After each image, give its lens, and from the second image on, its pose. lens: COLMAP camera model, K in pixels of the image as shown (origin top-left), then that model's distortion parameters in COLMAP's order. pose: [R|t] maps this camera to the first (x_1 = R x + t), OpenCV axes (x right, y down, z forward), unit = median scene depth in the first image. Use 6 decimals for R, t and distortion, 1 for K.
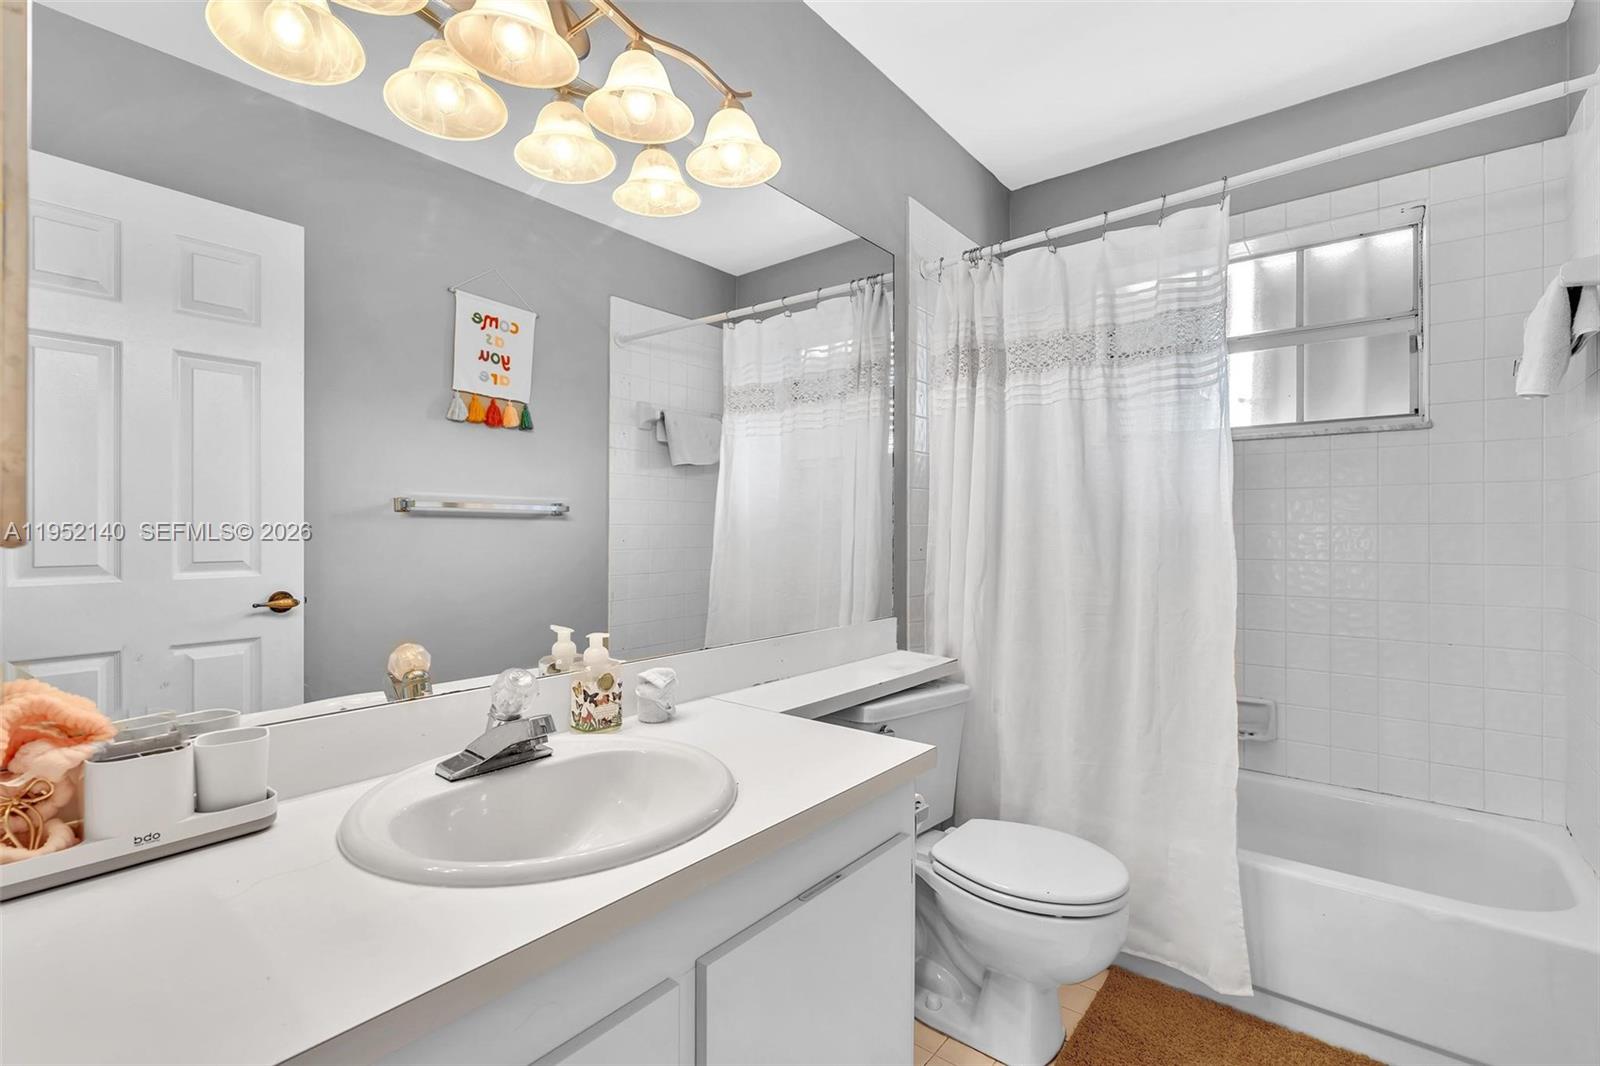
lens RADIAL K [[723.1, 0, 800.0], [0, 723.1, 533.0], [0, 0, 1]] dist [-0.000979, 0.000465]
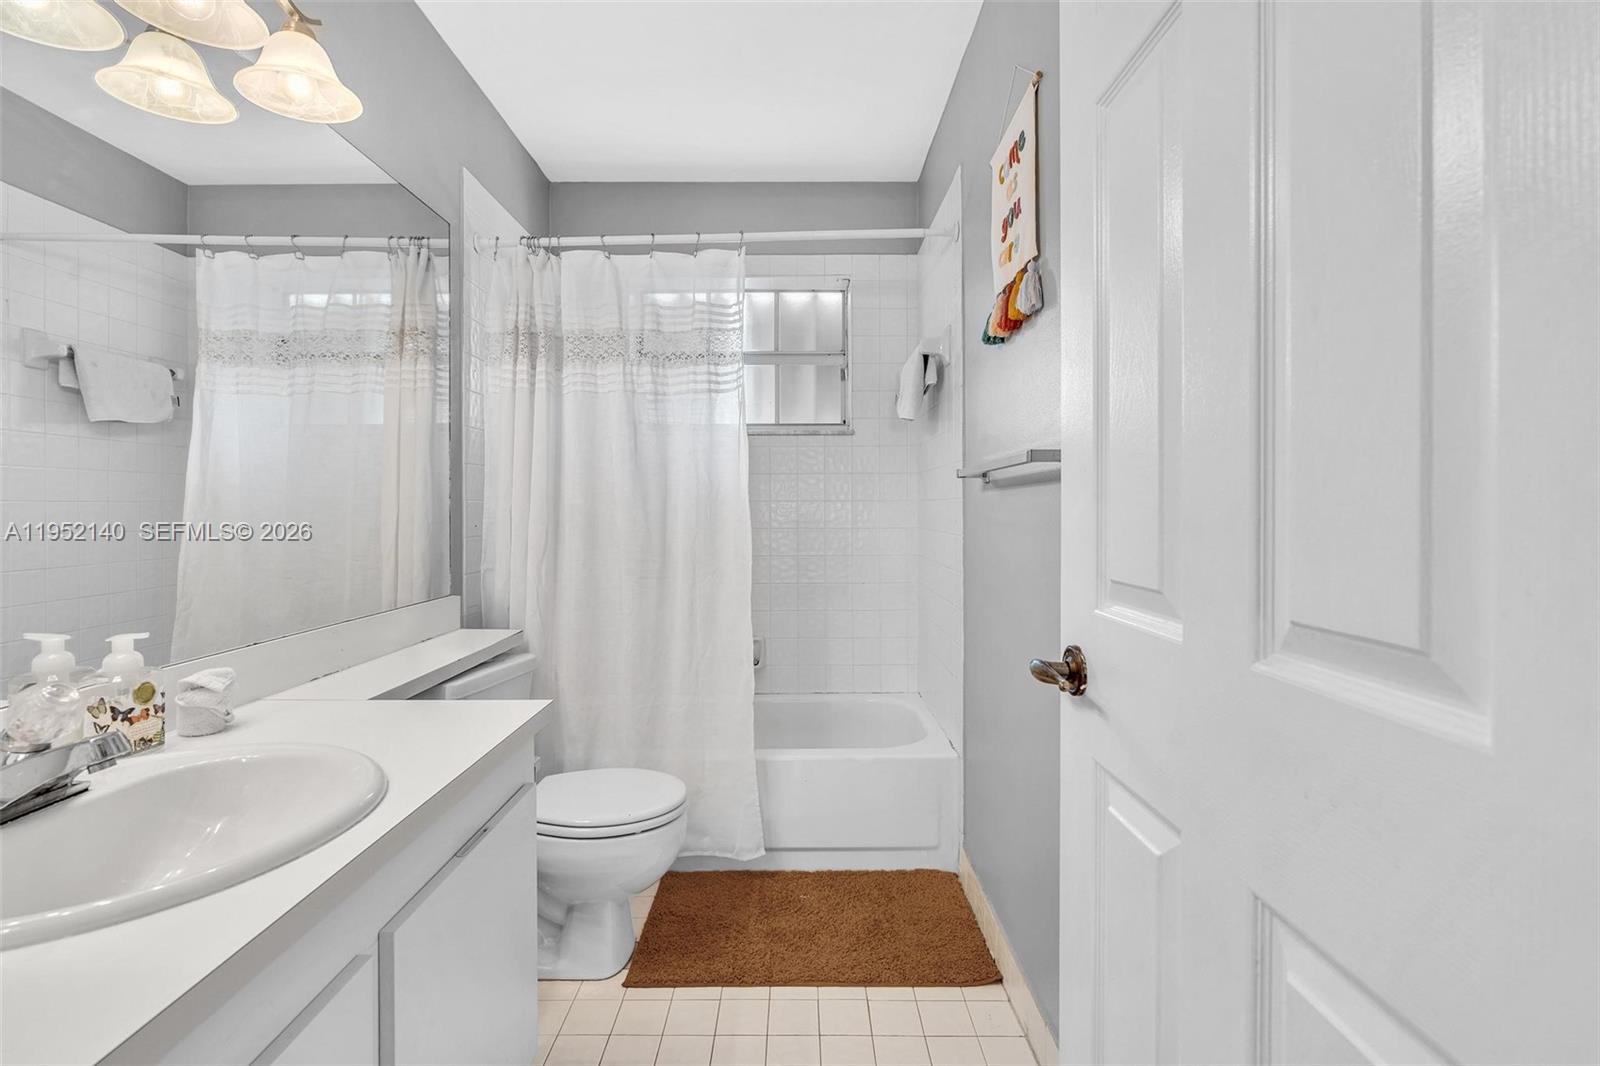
lens RADIAL K [[734.9, 0, 797.2], [0, 734.9, 519.9], [0, 0, 1]] dist [0.000942, 0.000589]
pose [[0.773794, -0.014764, 0.633265, -0.154719], [0.007214, 0.999869, 0.014496, 0.003564], [-0.633396, -0.006649, 0.773800, -0.071774]]
